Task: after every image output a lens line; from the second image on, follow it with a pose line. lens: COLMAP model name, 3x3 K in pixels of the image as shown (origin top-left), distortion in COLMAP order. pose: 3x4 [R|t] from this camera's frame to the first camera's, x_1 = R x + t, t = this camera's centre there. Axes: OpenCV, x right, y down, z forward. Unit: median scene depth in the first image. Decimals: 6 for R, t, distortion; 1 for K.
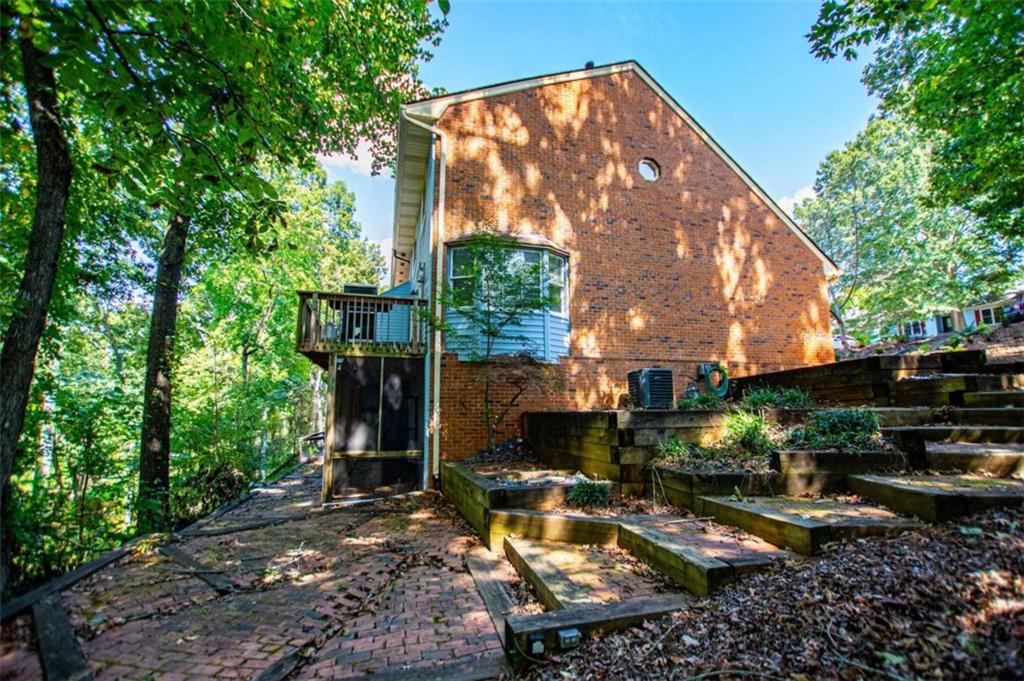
lens RADIAL K [[465.5, 0, 512.0], [0, 465.5, 335.4], [0, 0, 1]] dist [-0.001432, -0.000100]
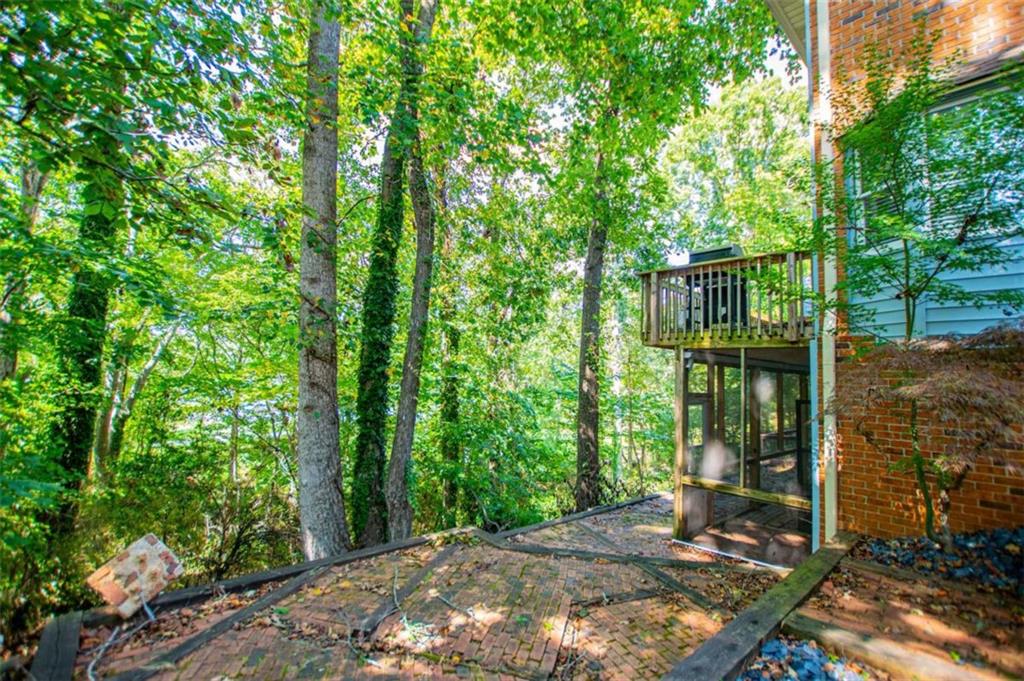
lens RADIAL K [[465.5, 0, 512.0], [0, 465.5, 335.4], [0, 0, 1]] dist [-0.001432, -0.000100]
pose [[0.459950, -0.059260, -0.885965, 0.158708], [0.106830, 0.994216, -0.011040, 0.000526], [0.881495, -0.089569, 0.463621, 0.367283]]
